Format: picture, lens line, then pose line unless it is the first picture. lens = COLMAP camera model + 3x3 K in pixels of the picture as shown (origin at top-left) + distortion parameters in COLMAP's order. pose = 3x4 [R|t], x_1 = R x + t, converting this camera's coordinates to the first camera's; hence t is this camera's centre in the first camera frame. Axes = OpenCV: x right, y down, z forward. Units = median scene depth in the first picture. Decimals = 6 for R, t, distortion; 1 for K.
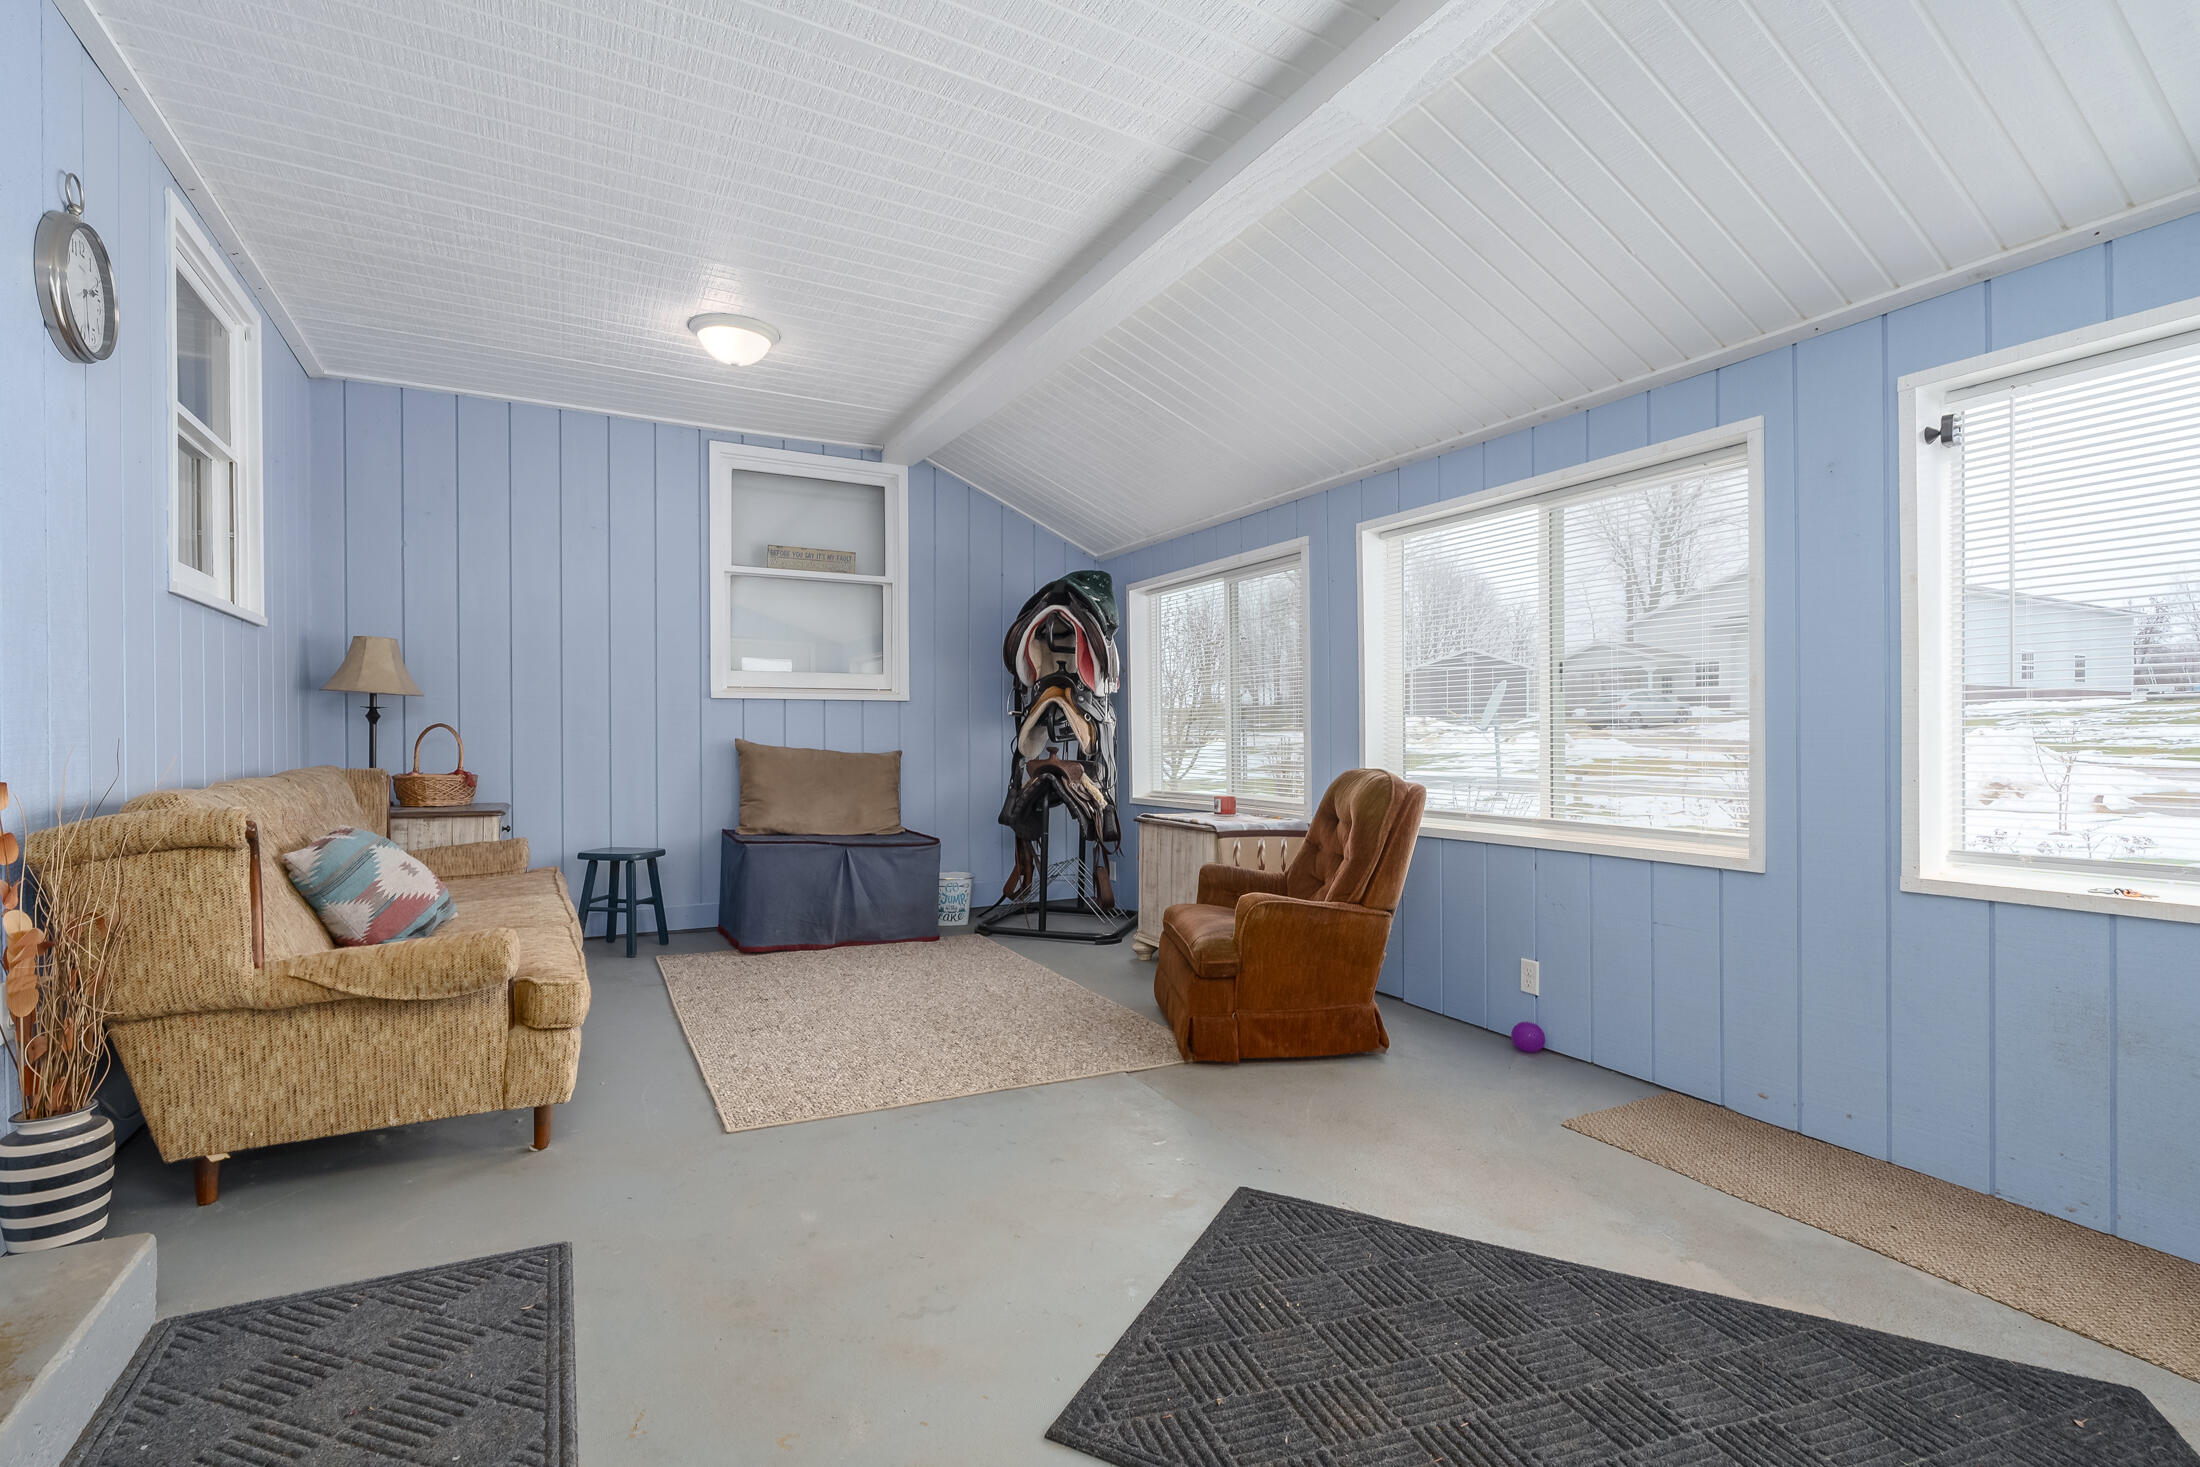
lens RADIAL K [[968.8, 0, 1057.7], [0, 968.8, 733.2], [0, 0, 1]] dist [-0.012731, 0.000144]
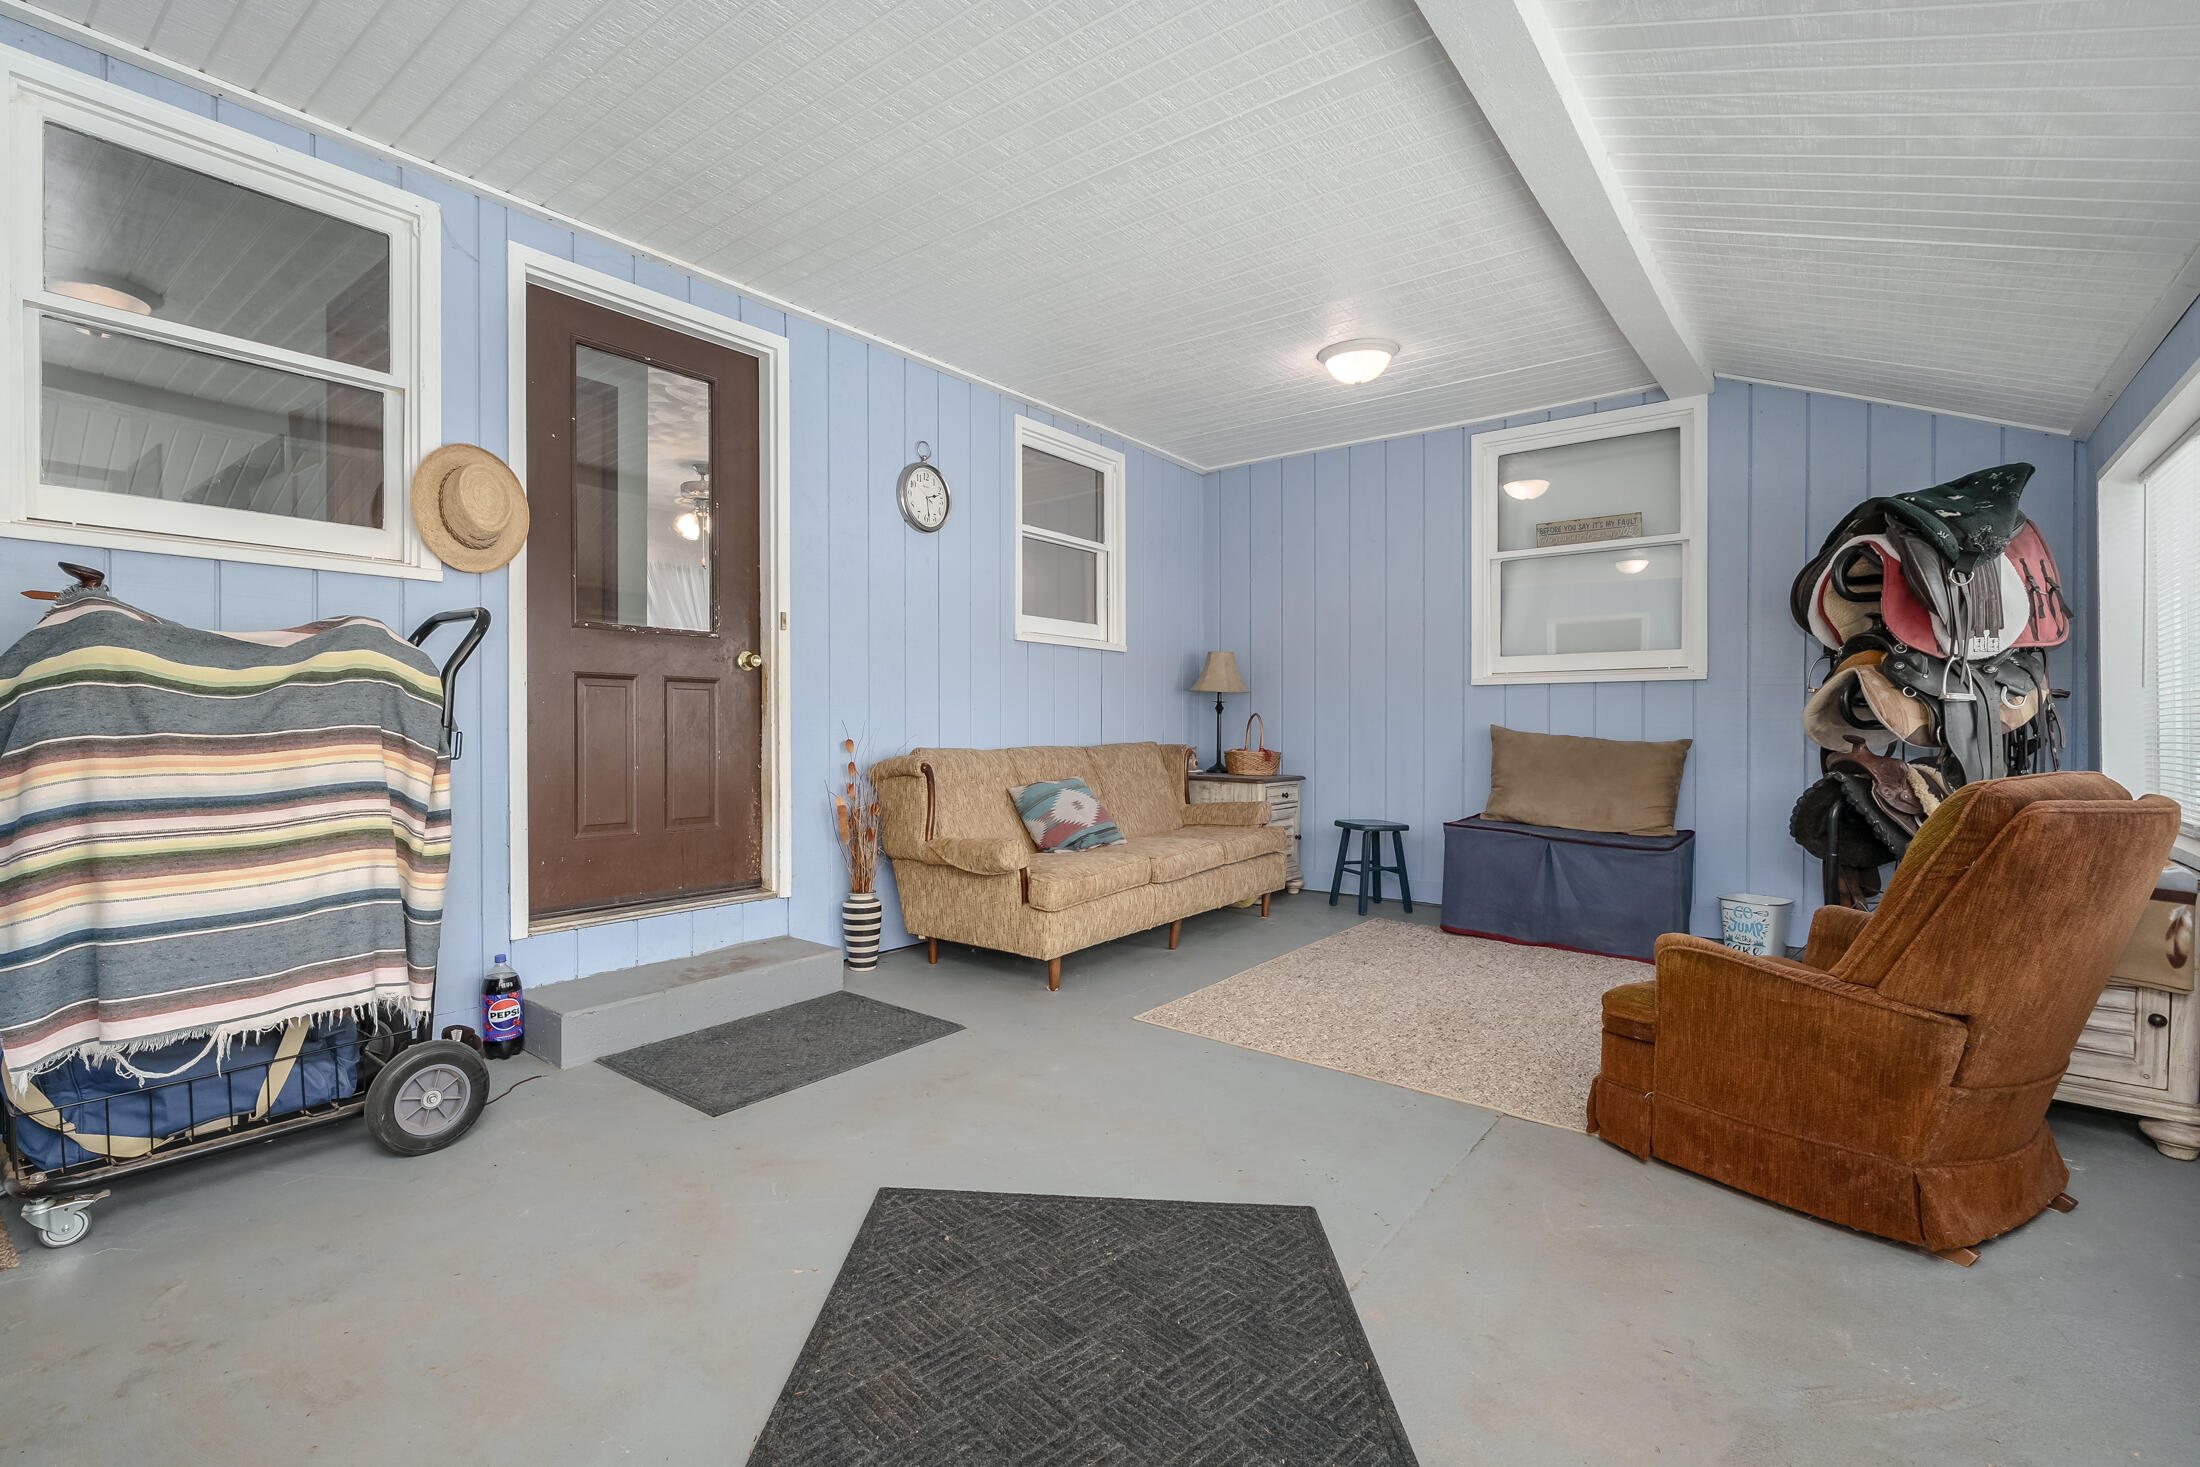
lens RADIAL K [[993.3, 0, 1090.0], [0, 993.3, 722.0], [0, 0, 1]] dist [-0.007114, 0.000217]
pose [[0.416974, -0.005945, -0.908899, 0.471580], [0.000406, 0.999980, -0.006354, 0.009981], [0.908918, 0.002280, 0.416968, 0.208834]]
